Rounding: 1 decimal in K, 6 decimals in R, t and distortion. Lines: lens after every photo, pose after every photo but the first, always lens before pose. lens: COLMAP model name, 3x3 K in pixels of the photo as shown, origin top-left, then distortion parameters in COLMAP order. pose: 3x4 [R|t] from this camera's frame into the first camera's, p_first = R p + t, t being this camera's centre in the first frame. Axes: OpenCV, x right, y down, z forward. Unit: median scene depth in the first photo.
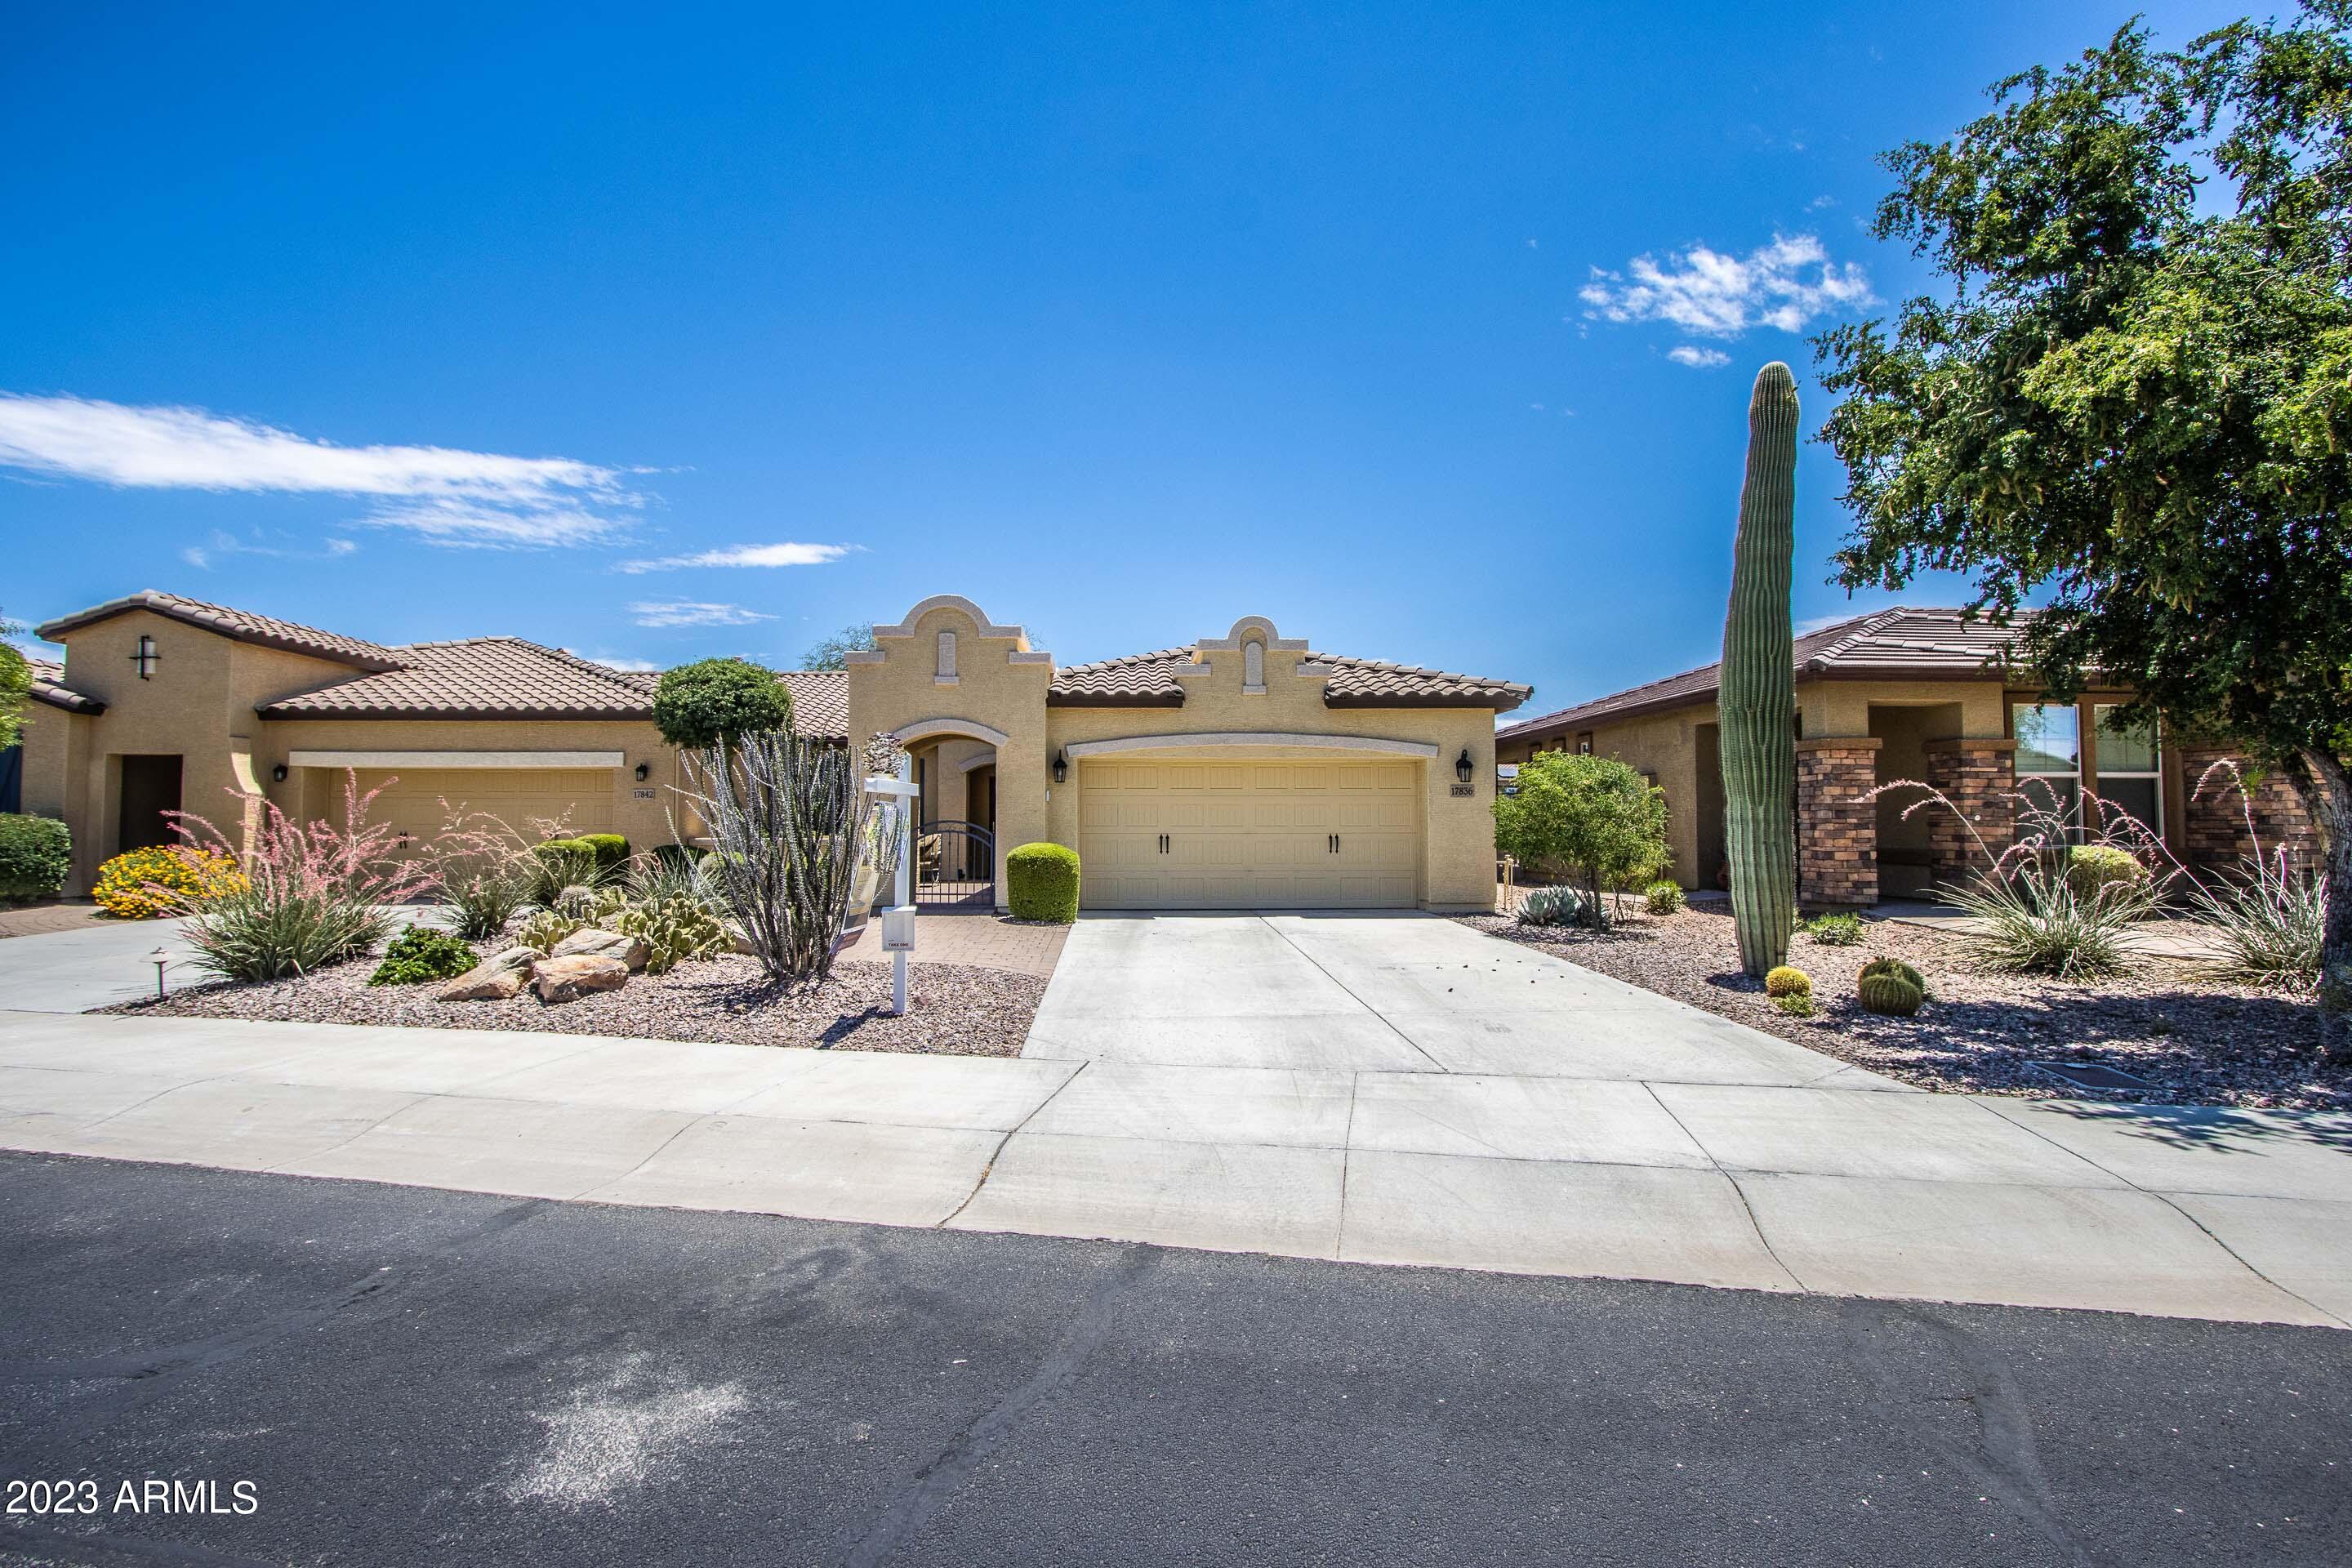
lens RADIAL K [[1097.7, 0, 1175.7], [0, 1097.7, 772.2], [0, 0, 1]] dist [-0.013495, -0.000019]
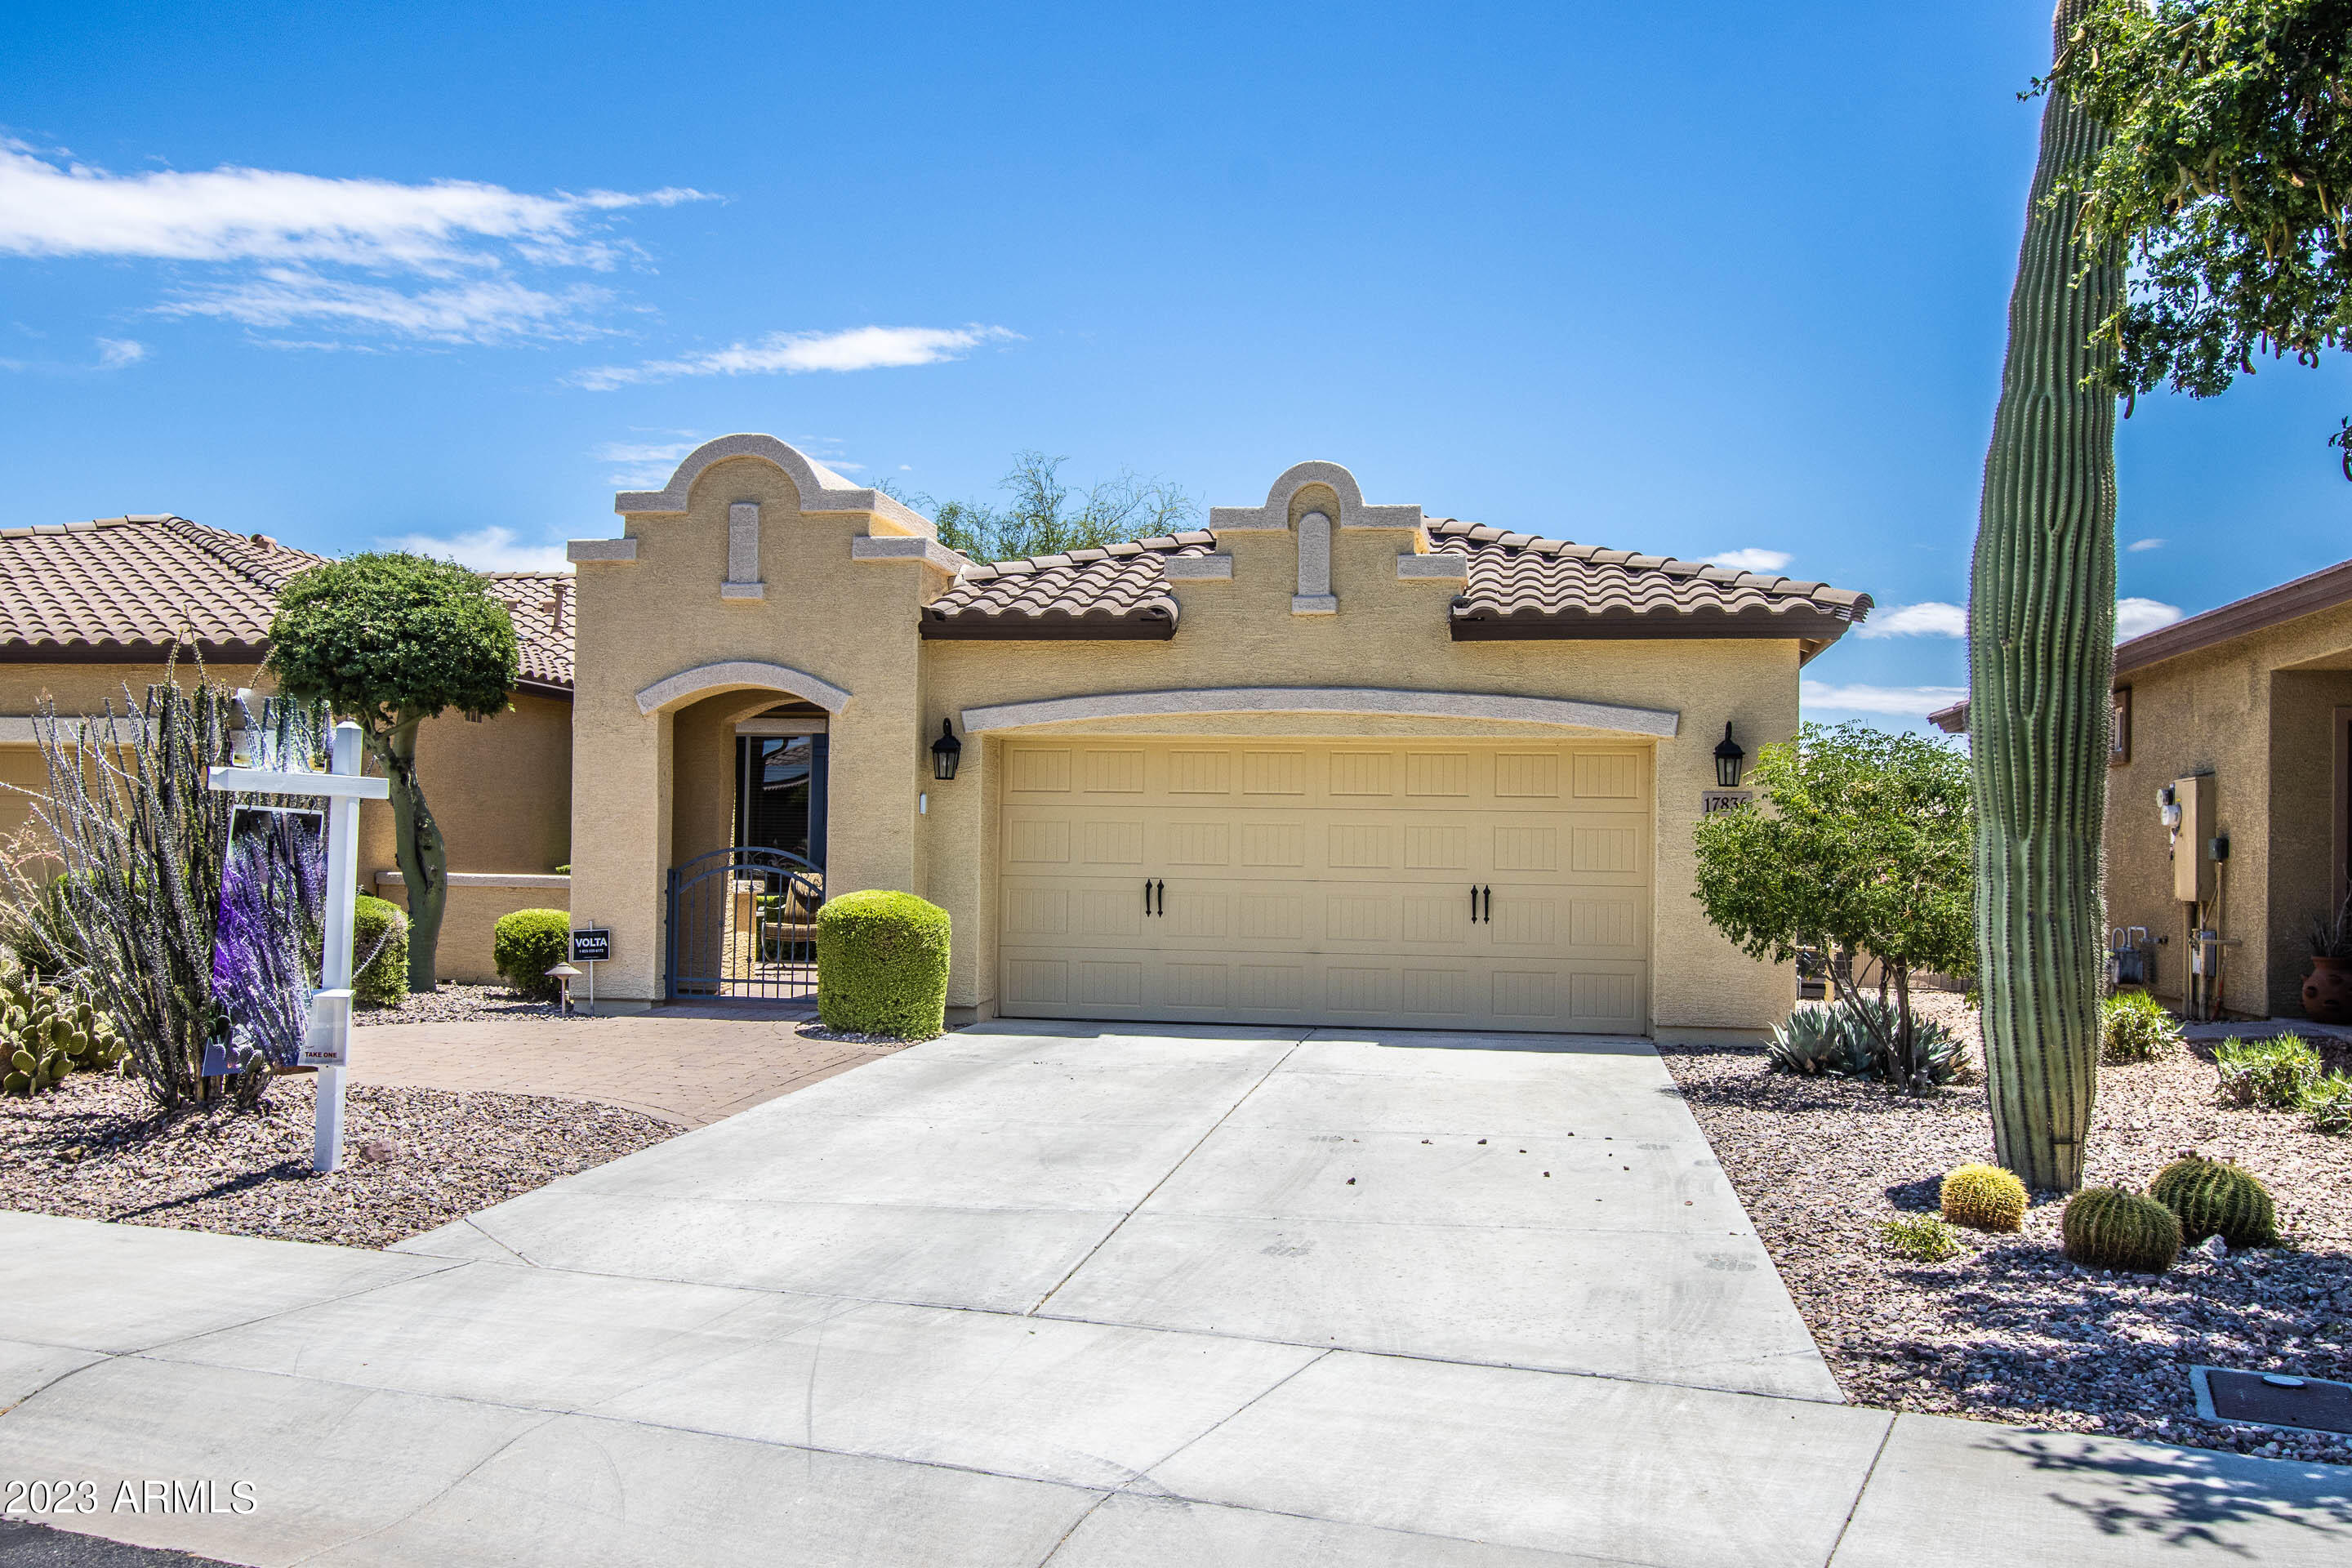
lens RADIAL K [[2159.6, 0, 1177.6], [0, 2159.6, 789.8], [0, 0, 1]] dist [0.007203, 0.000000]
pose [[0.980393, 0.010621, -0.196764, 0.213482], [-0.008199, 0.999880, 0.013118, -0.000444], [0.196879, -0.011247, 0.980363, -0.014926]]
